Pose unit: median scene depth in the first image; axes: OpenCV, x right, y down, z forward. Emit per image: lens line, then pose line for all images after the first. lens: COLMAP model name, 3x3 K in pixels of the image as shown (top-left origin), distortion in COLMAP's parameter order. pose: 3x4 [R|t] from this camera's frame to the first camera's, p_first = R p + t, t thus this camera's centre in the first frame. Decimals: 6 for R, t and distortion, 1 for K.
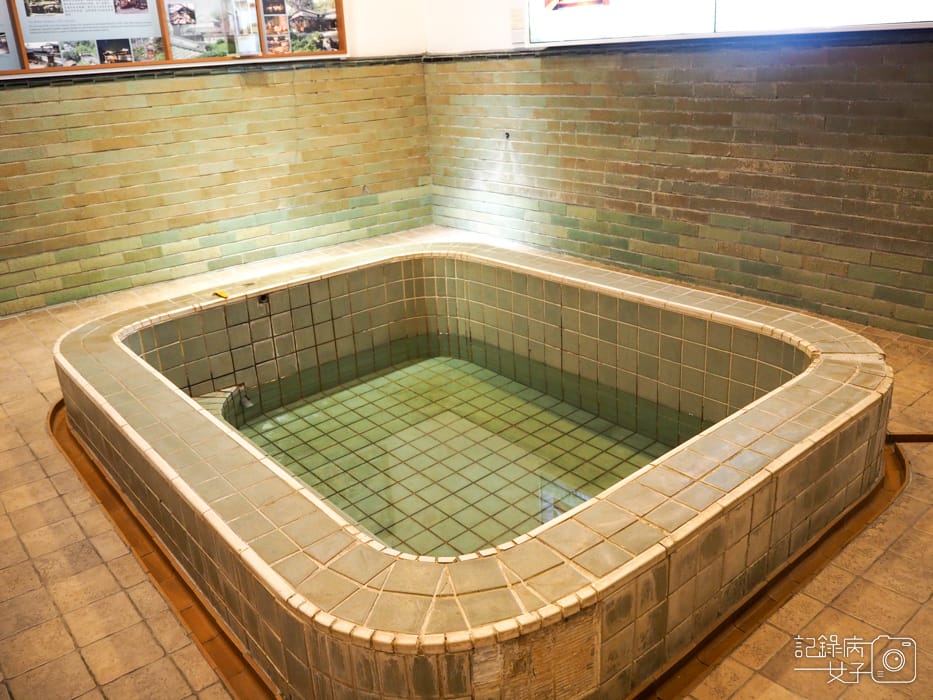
lens RADIAL K [[777.8, 0, 469.0], [0, 777.8, 349.7], [0, 0, 1]] dist [0.002096, -0.017585]
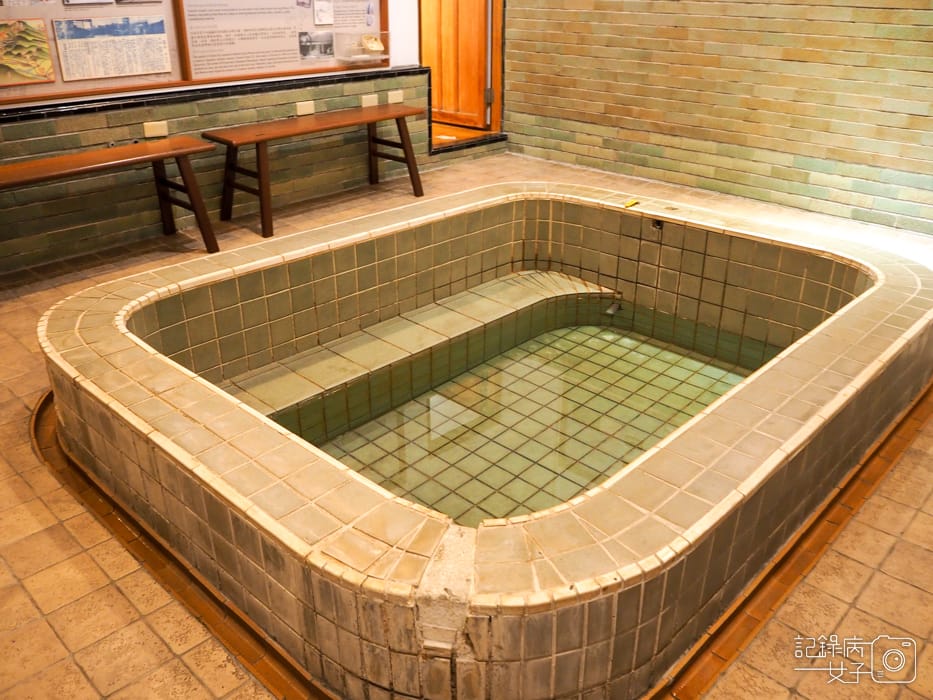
lens RADIAL K [[777.8, 0, 469.0], [0, 777.8, 347.7], [0, 0, 1]] dist [0.002096, -0.017585]
pose [[0.098581, 0.477385, -0.873147, 0.547138], [-0.372204, 0.831424, 0.412551, -0.214959], [0.922901, 0.284318, 0.259647, 0.486687]]
